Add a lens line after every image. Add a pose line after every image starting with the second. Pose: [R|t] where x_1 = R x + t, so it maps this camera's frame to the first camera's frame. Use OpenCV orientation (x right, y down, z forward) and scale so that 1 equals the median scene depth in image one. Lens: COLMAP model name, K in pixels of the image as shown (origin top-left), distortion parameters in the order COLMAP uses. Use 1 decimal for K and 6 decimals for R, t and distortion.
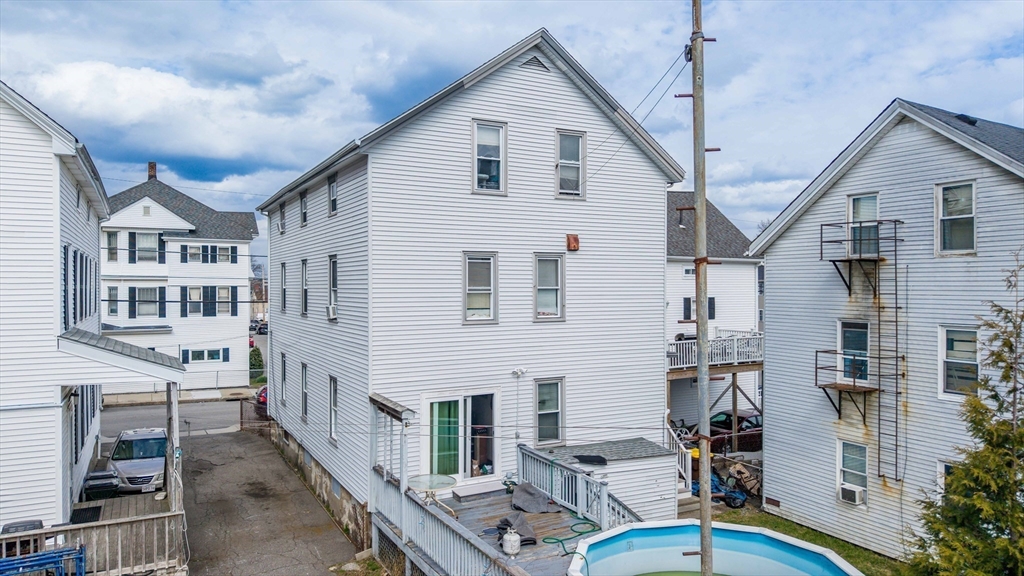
lens RADIAL K [[685.5, 0, 508.6], [0, 685.5, 288.9], [0, 0, 1]] dist [0.018775, 0.000233]
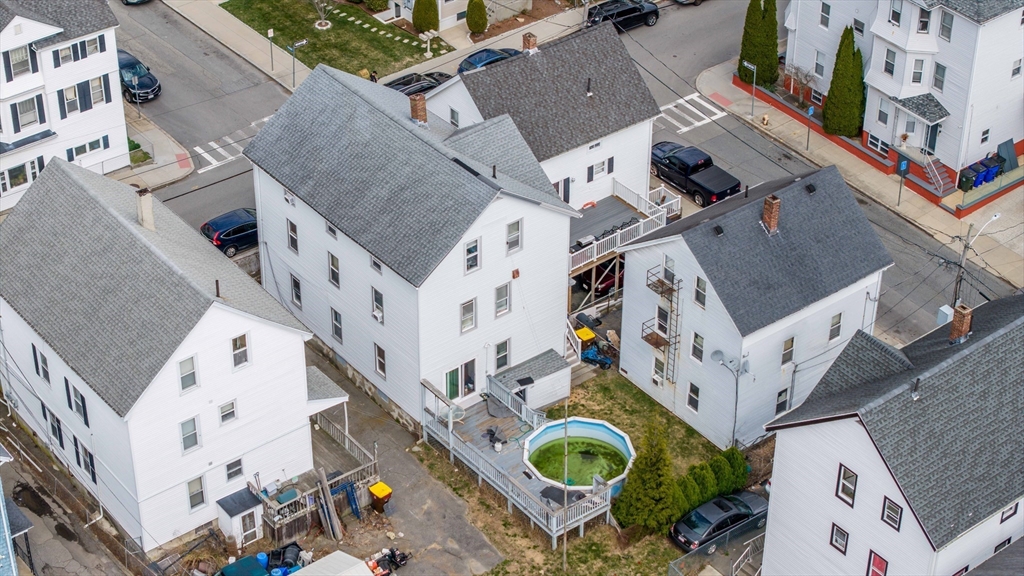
lens RADIAL K [[2078.1, 0, 512.0], [0, 2078.1, 288.0], [0, 0, 1]] dist [-0.036069, 0.114548]
pose [[0.984752, -0.095324, 0.145521, -0.400980], [-0.006793, 0.814797, 0.579706, -1.809238], [-0.173830, -0.571856, 0.801726, -1.900448]]
